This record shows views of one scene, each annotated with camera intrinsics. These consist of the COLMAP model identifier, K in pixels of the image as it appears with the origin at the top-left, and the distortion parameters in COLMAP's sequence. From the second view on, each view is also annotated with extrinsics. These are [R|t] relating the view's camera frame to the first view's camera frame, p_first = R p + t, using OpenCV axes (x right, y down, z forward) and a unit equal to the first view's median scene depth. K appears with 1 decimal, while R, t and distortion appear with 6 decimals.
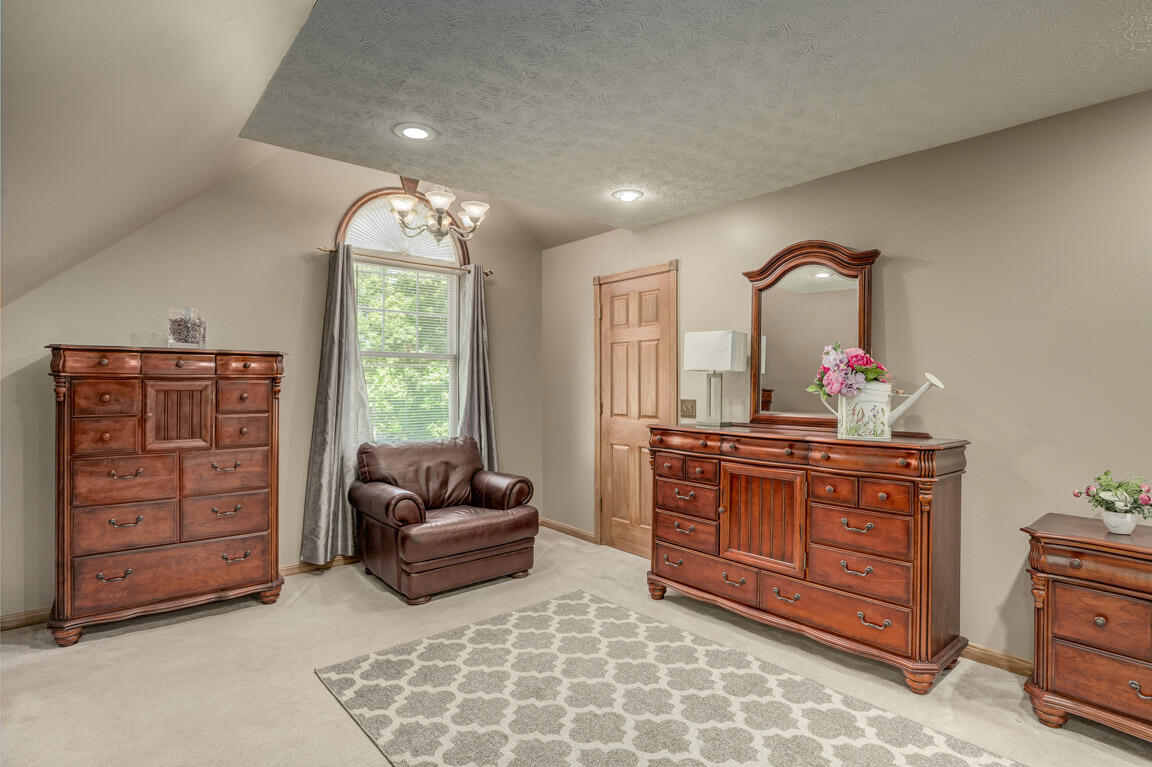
lens RADIAL K [[579.1, 0, 579.7], [0, 579.1, 384.5], [0, 0, 1]] dist [-0.002022, 0.000316]
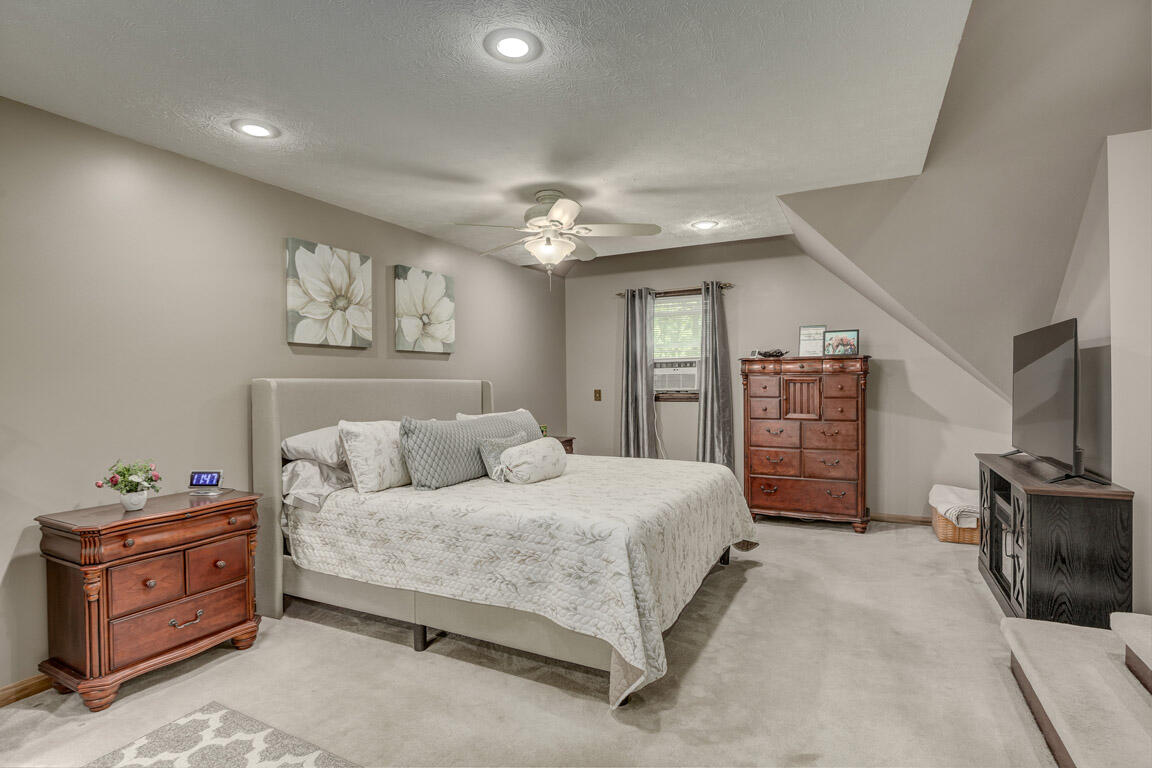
lens RADIAL K [[579.1, 0, 577.6], [0, 579.1, 386.4], [0, 0, 1]] dist [-0.002022, 0.000316]
pose [[-0.364387, 0.002378, 0.931244, -0.489728], [0.013977, 0.999898, 0.002915, 0.017084], [-0.931143, 0.014078, -0.364383, 0.592284]]
